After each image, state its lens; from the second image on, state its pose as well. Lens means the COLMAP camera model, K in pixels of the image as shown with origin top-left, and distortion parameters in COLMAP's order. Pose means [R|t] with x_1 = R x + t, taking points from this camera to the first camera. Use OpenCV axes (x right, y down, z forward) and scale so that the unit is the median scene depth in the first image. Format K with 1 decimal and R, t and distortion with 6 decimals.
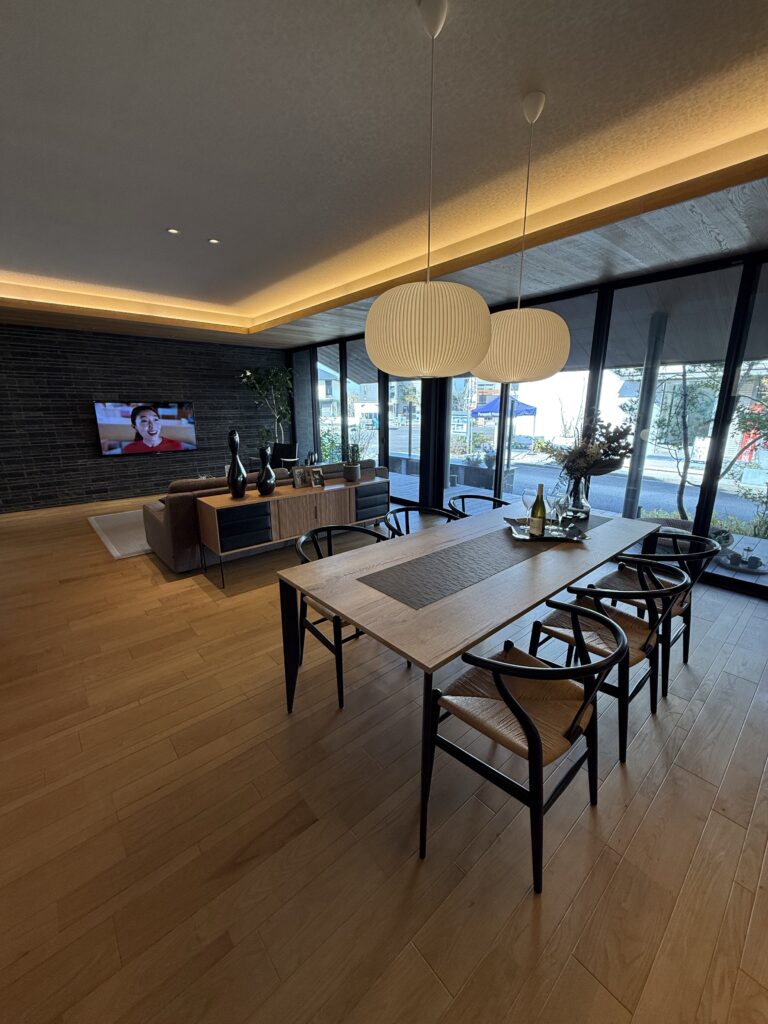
lens RADIAL K [[408.0, 0, 379.3], [0, 408.0, 514.6], [0, 0, 1]] dist [-0.002667, 0.000819]
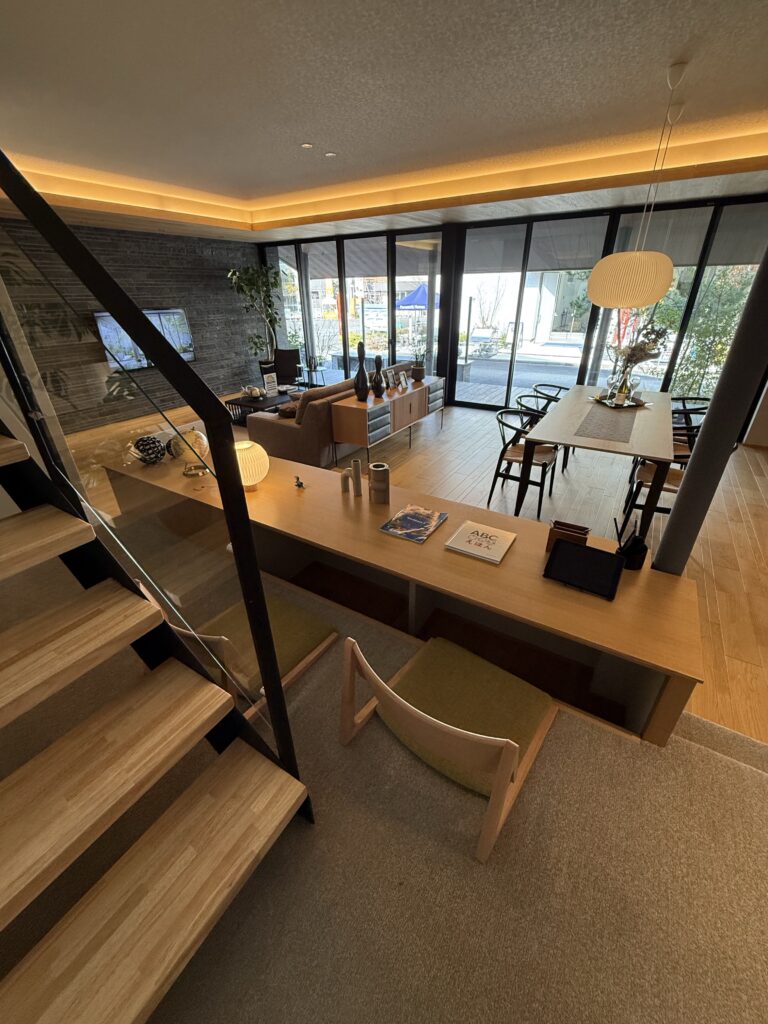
lens RADIAL K [[408.0, 0, 387.5], [0, 408.0, 514.6], [0, 0, 1]] dist [-0.002667, 0.000819]
pose [[0.957124, -0.150387, 0.247582, -0.524568], [0.088591, 0.965695, 0.244101, -0.002784], [-0.275798, -0.211701, 0.937613, -0.194352]]
